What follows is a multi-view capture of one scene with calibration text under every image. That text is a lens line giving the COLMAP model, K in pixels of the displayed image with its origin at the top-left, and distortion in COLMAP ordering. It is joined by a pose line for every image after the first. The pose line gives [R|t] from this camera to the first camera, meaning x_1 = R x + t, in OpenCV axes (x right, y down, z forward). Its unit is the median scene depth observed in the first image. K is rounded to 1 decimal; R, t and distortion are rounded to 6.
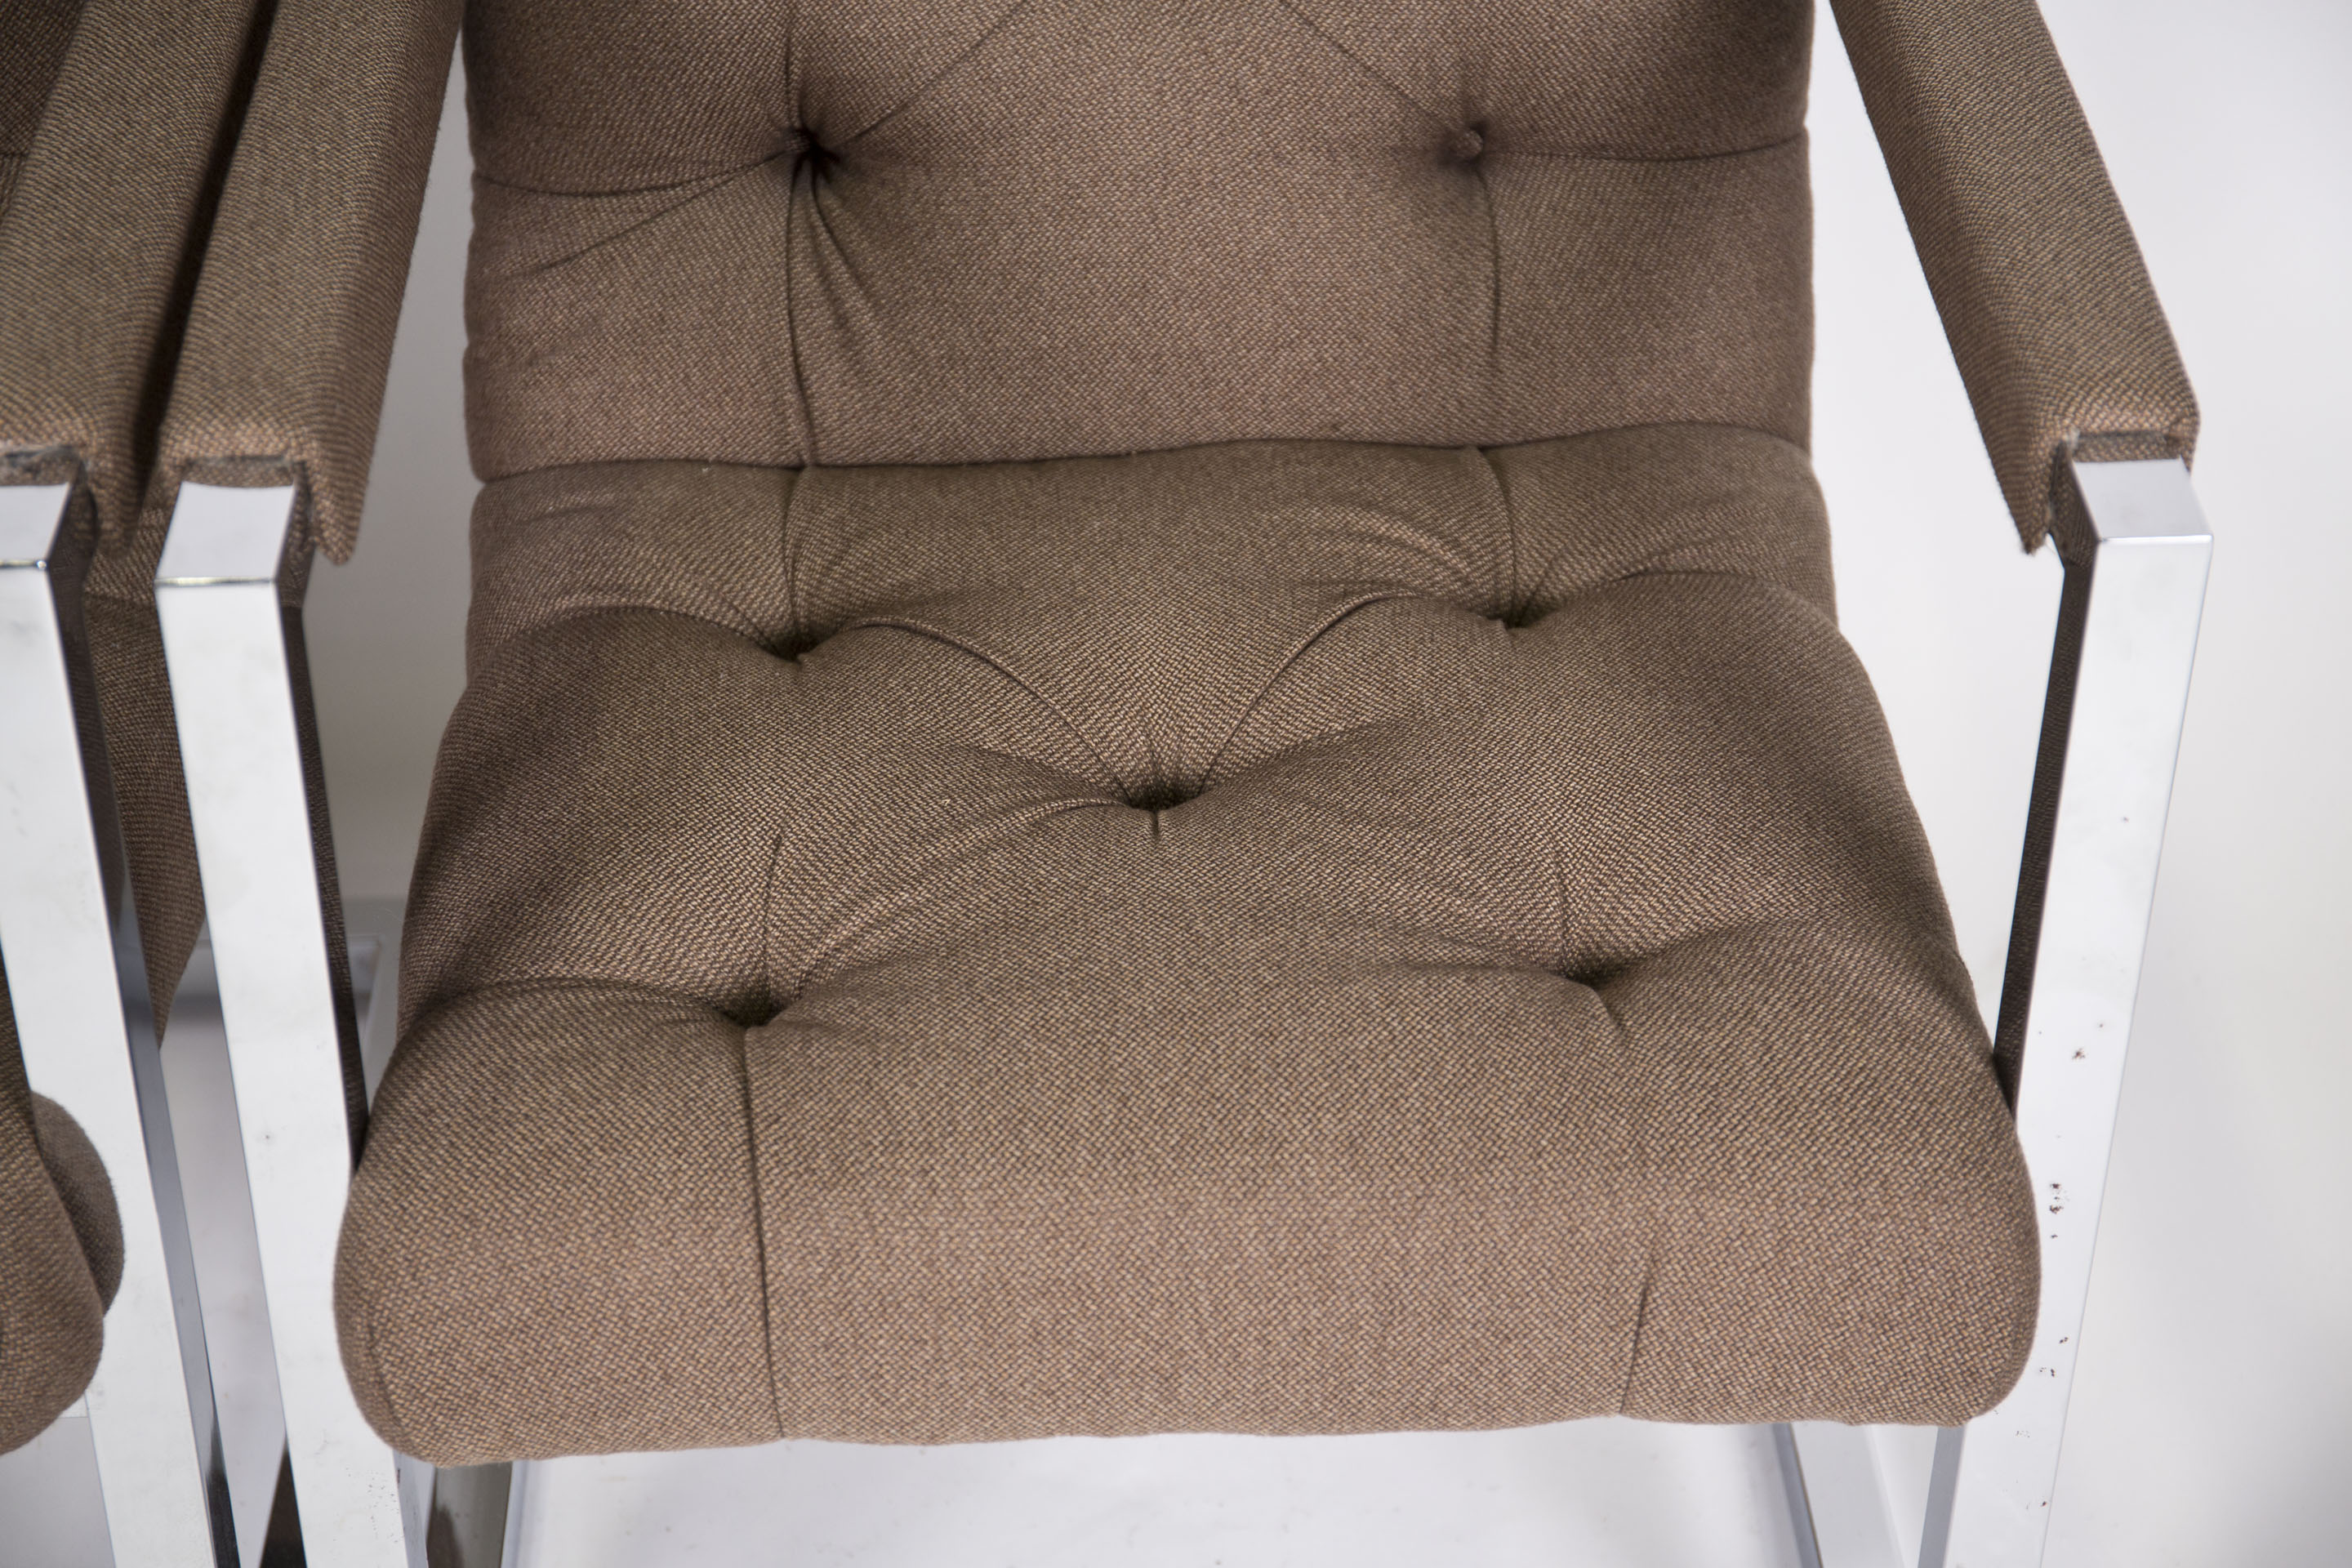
lens RADIAL K [[4276.2, 0, 1179.6], [0, 4276.2, 749.5], [0, 0, 1]] dist [0.123298, 0.000000]
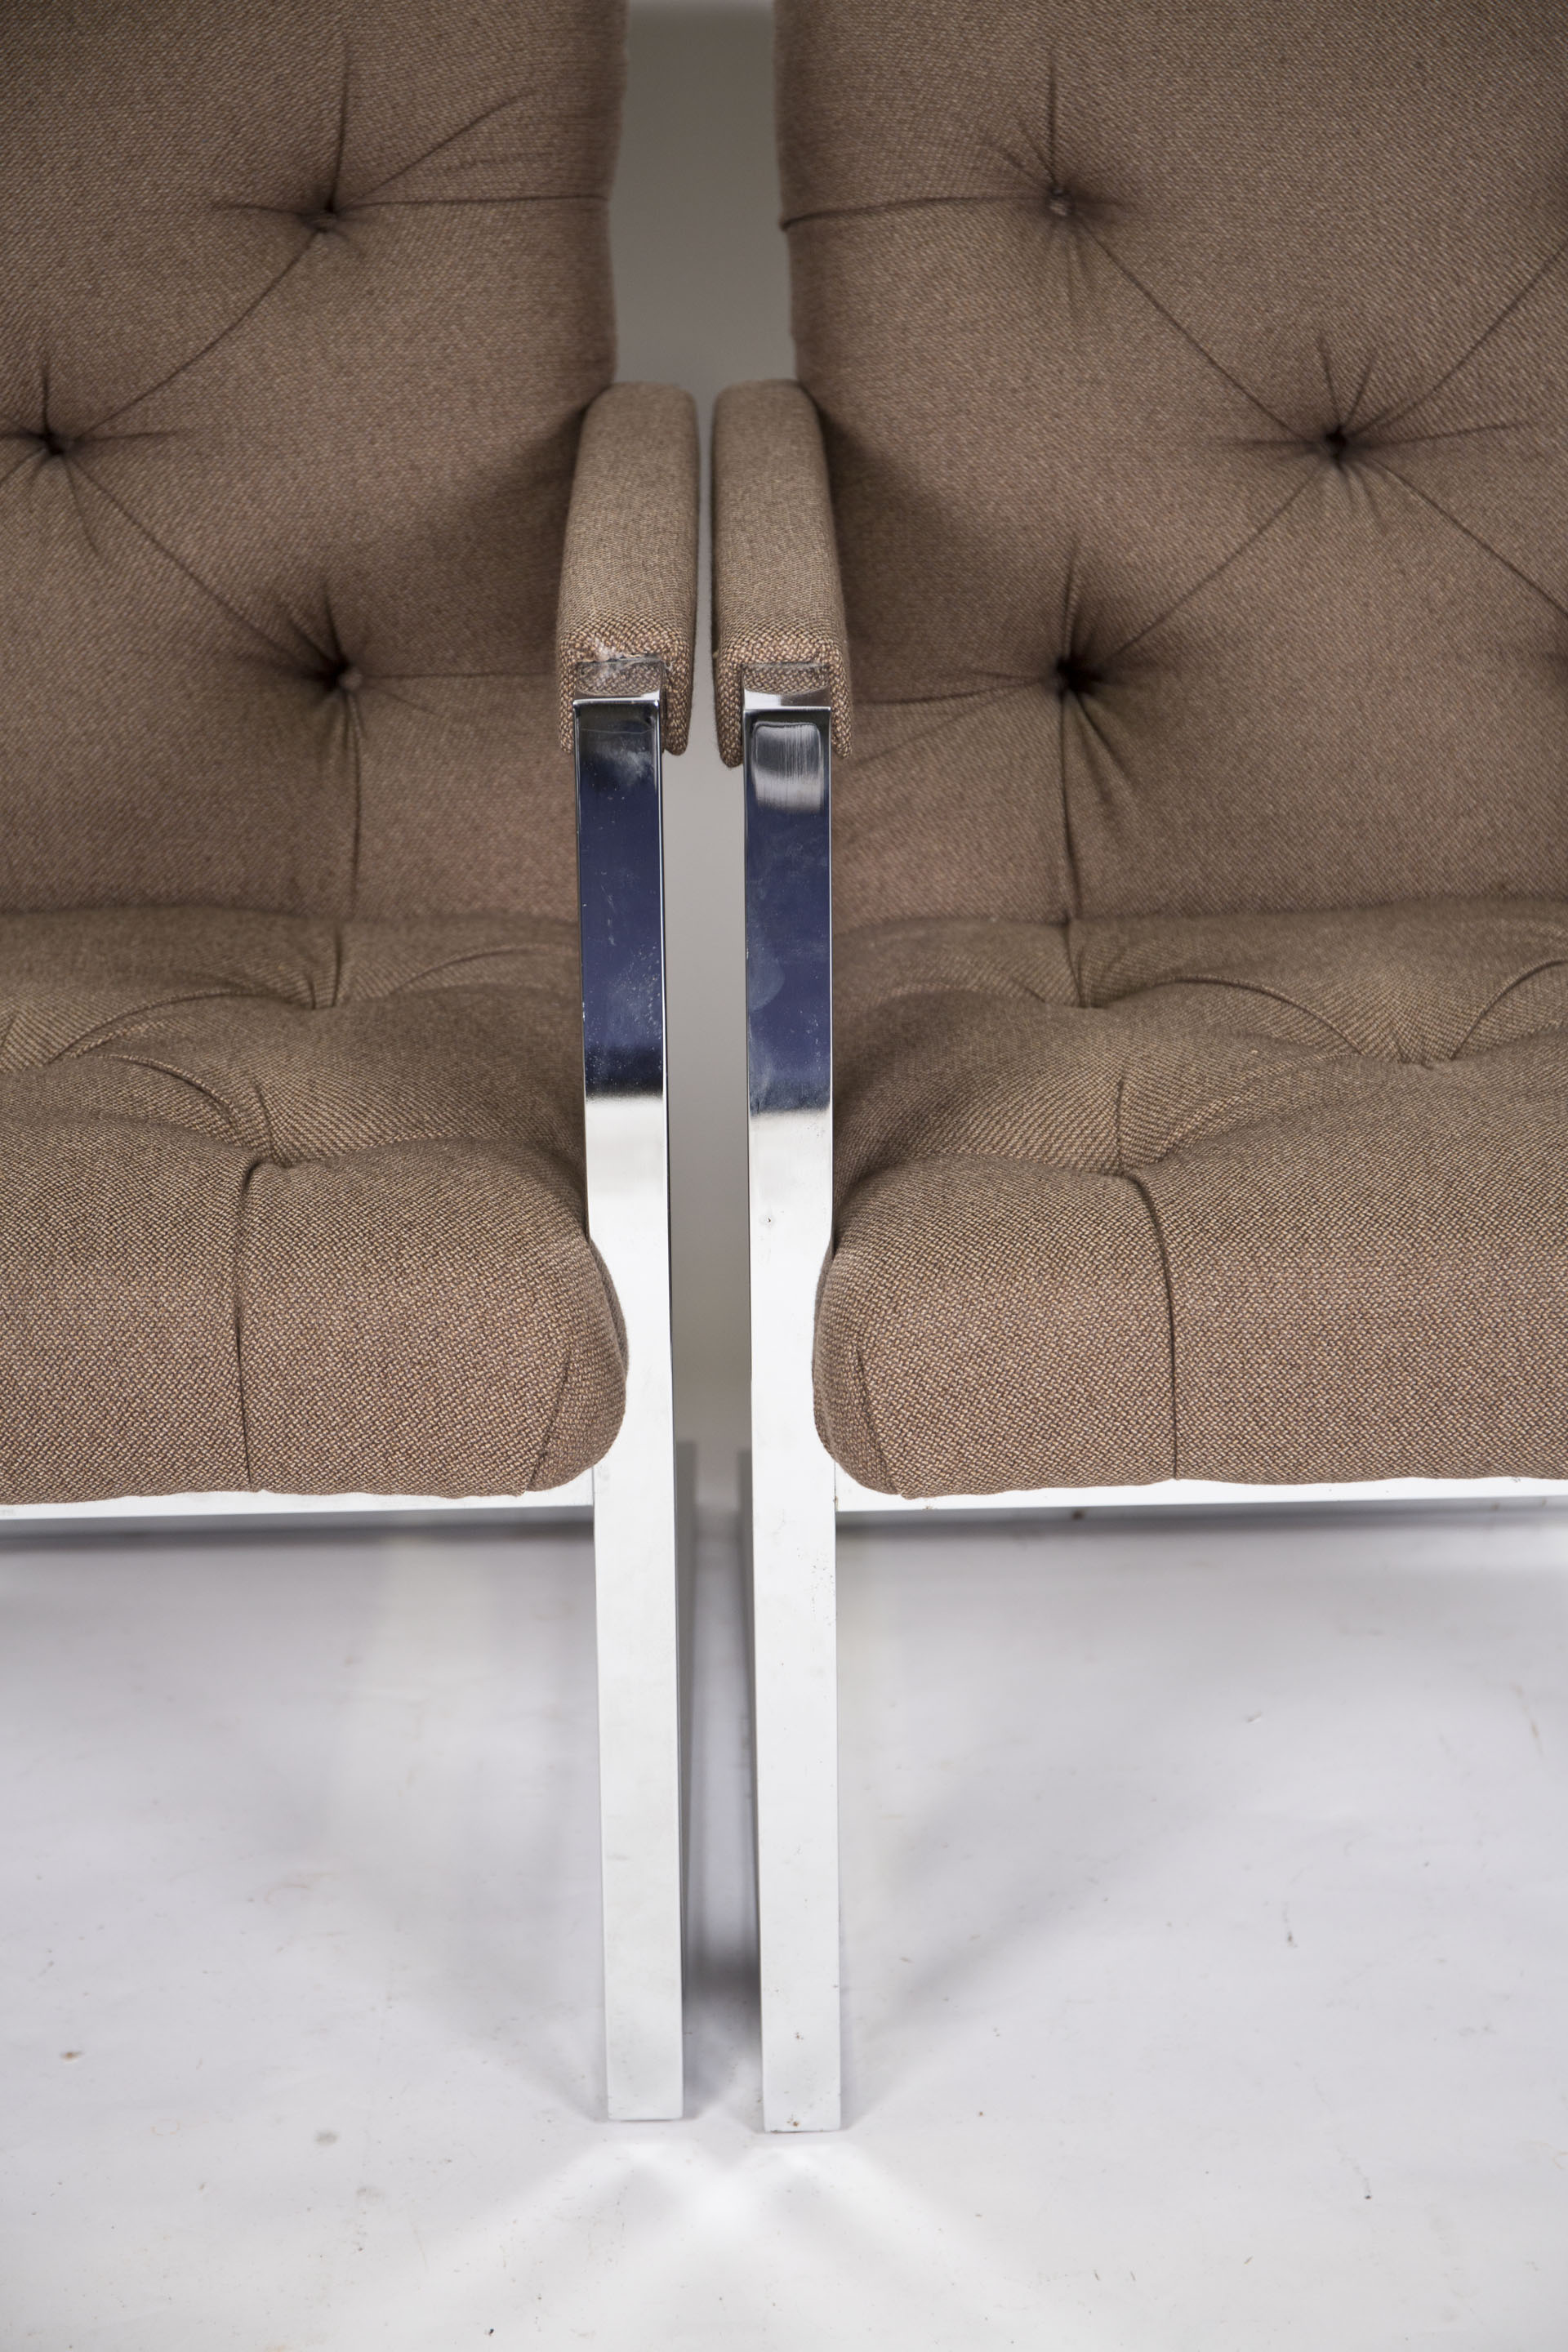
lens RADIAL K [[4276.2, 0, 798.4], [0, 4276.2, 1191.7], [0, 0, 1]] dist [0.123298, 0.000000]
pose [[0.999786, -0.006462, -0.019651, -0.163049], [0.001443, 0.969429, -0.245367, 0.357212], [0.020636, 0.245286, 0.969231, -0.203457]]
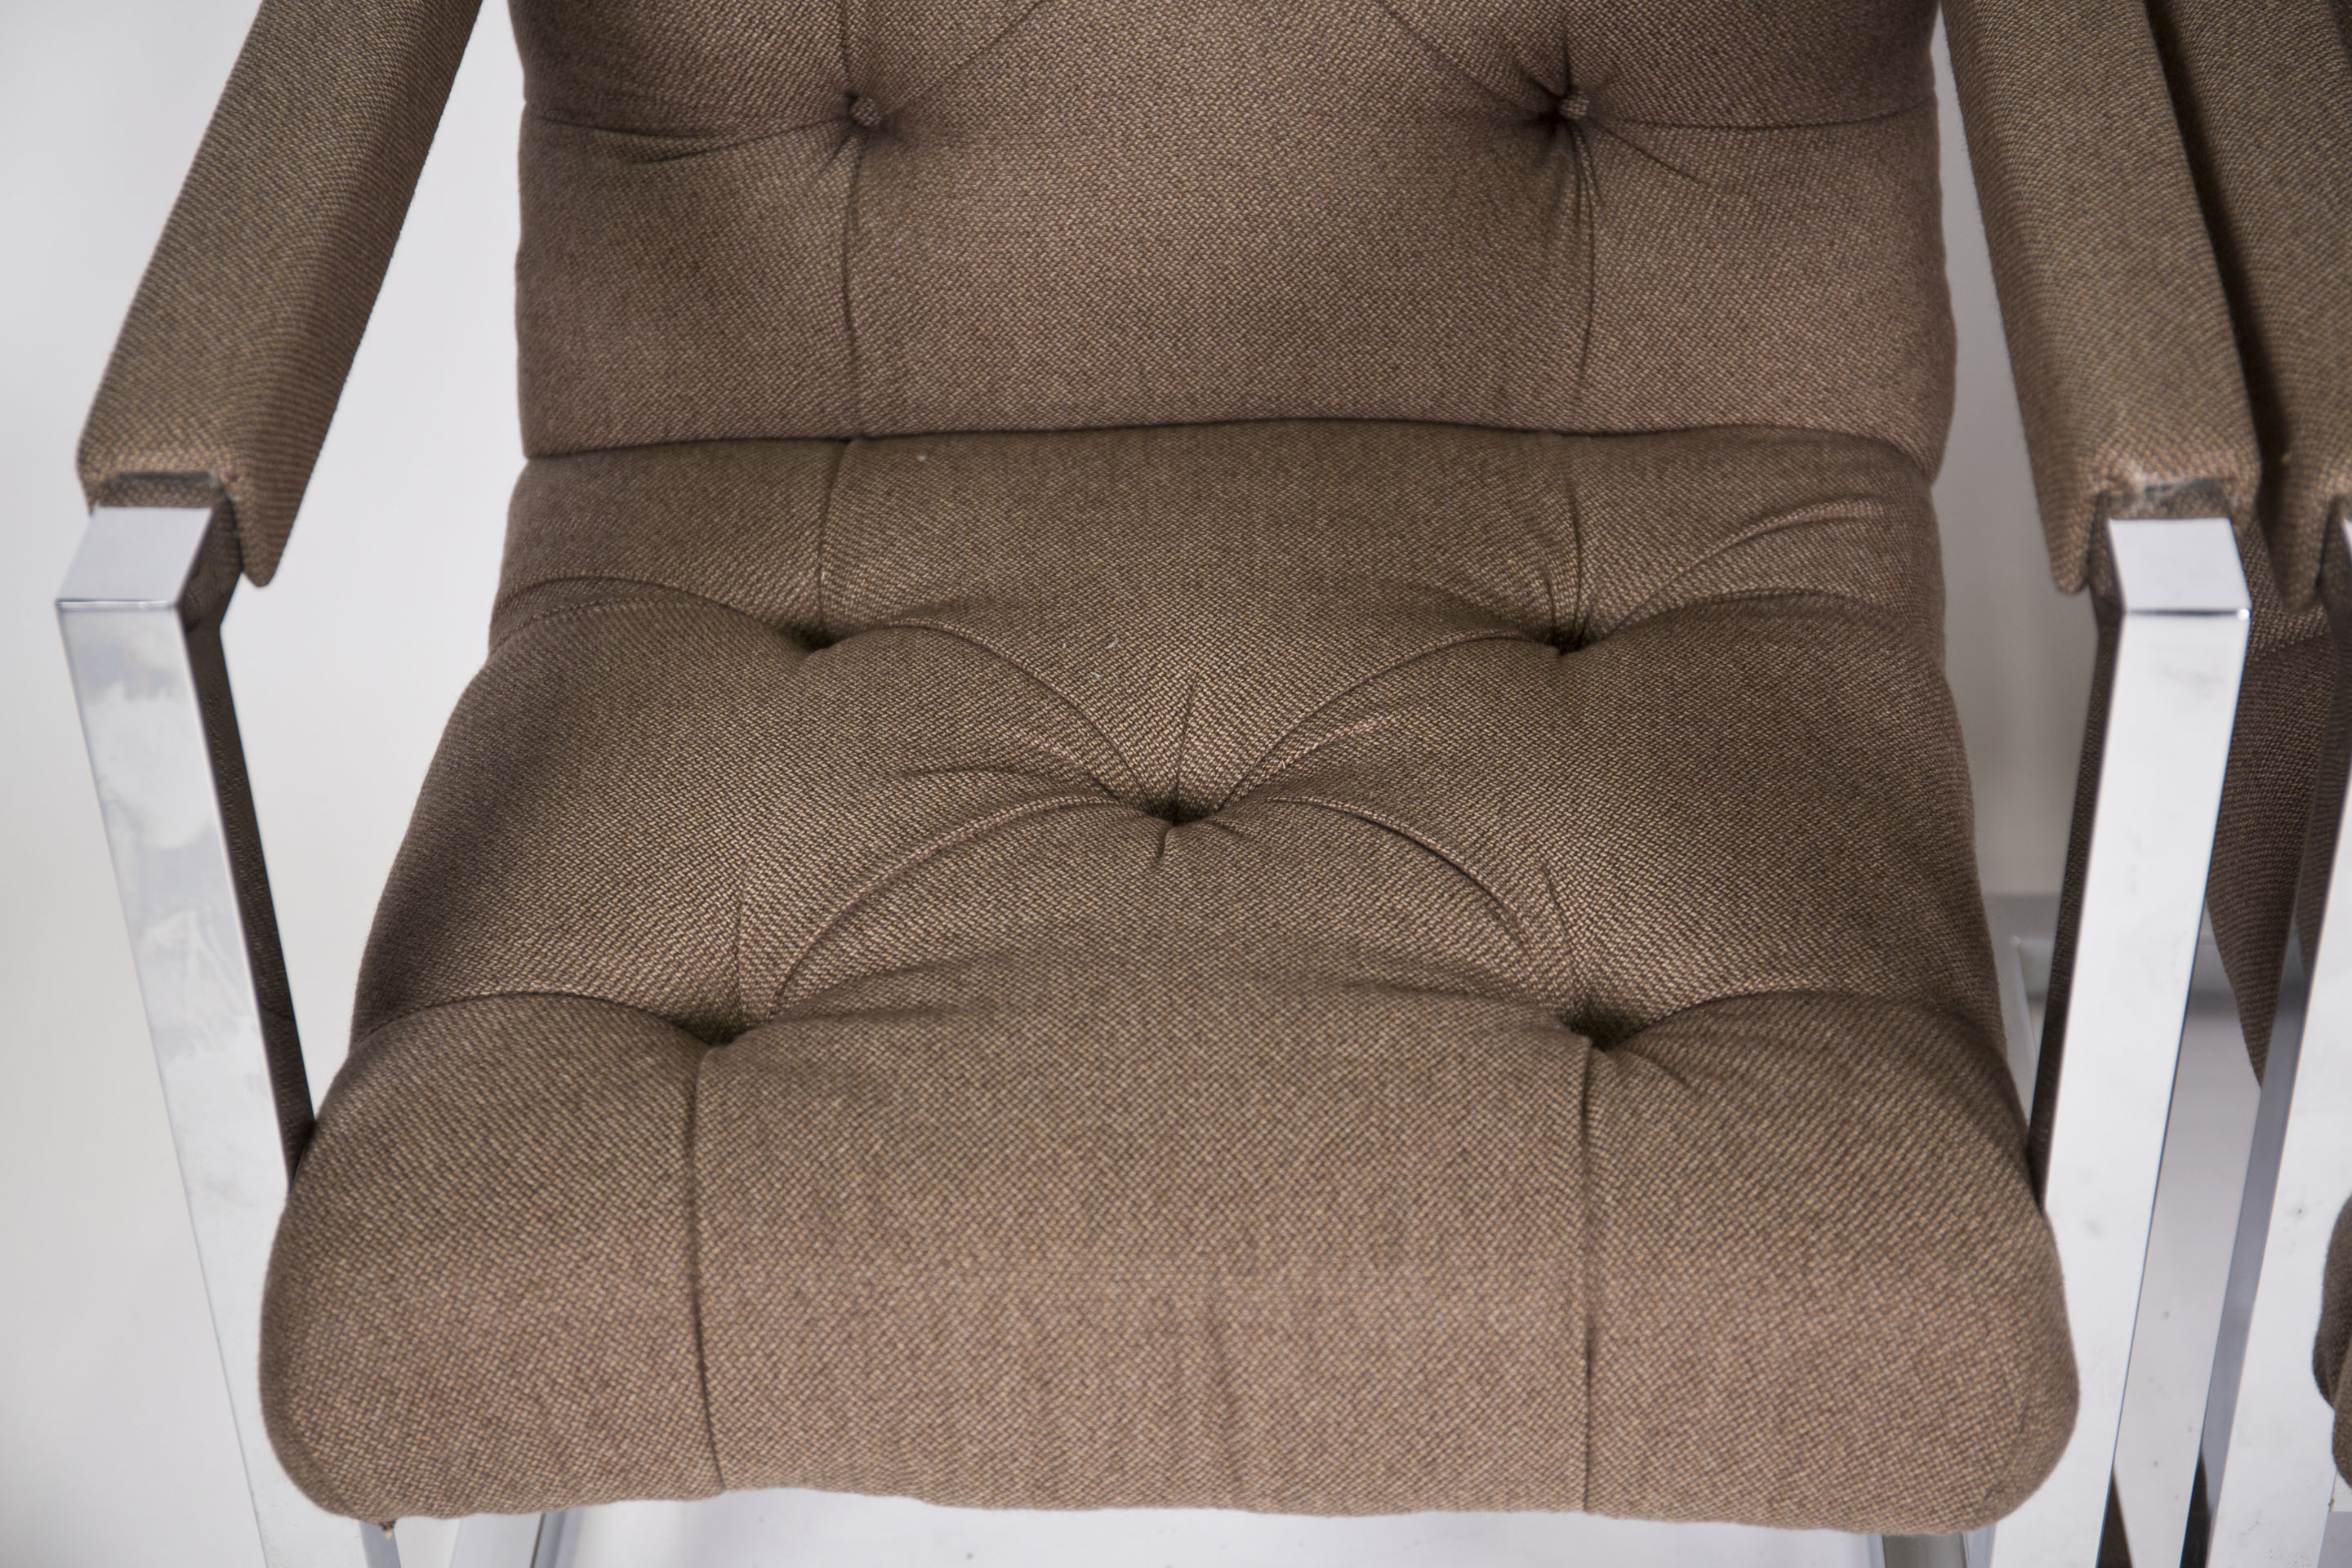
lens RADIAL K [[4276.2, 0, 1184.4], [0, 4276.2, 734.5], [0, 0, 1]] dist [0.123298, 0.000000]
pose [[0.996793, 0.026910, -0.075365, -0.352129], [-0.024565, 0.999190, 0.031871, -0.033451], [0.076162, -0.029917, 0.996647, 0.042873]]
